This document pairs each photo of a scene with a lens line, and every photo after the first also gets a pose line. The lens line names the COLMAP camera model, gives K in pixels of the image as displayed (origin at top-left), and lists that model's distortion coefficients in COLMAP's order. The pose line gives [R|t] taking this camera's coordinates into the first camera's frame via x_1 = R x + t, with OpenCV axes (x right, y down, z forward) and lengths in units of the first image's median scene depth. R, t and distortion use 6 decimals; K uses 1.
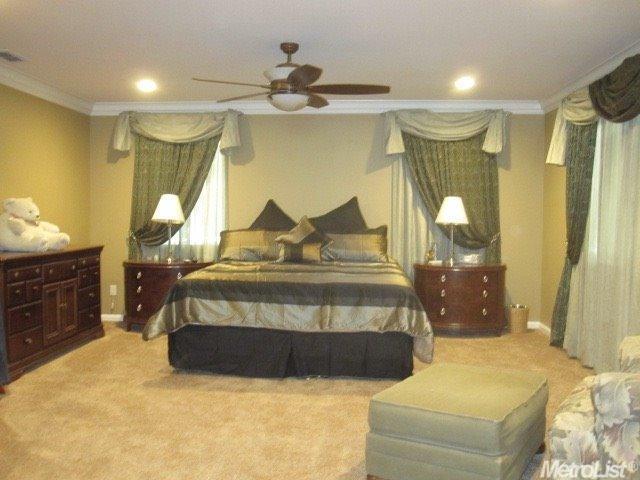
lens RADIAL K [[616.9, 0, 320.0], [0, 616.9, 240.0], [0, 0, 1]] dist [-0.080610, 0.007722]
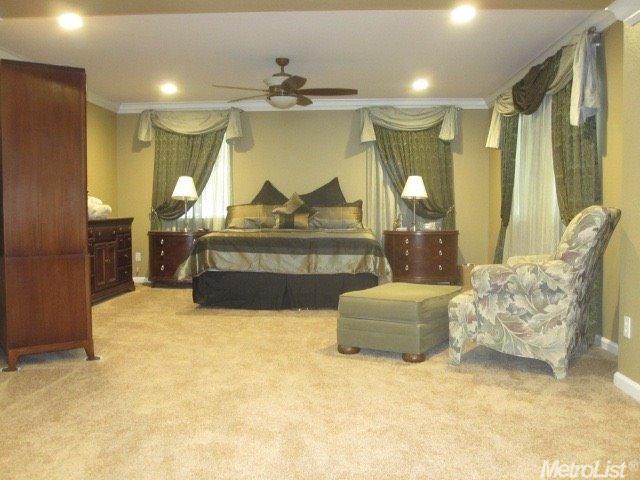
lens RADIAL K [[616.9, 0, 320.0], [0, 616.9, 240.0], [0, 0, 1]] dist [-0.080610, 0.007722]
pose [[0.999846, -0.010834, 0.013833, 0.006514], [0.010741, 0.999920, 0.006744, 0.049272], [-0.013905, -0.006594, 0.999882, -0.244191]]
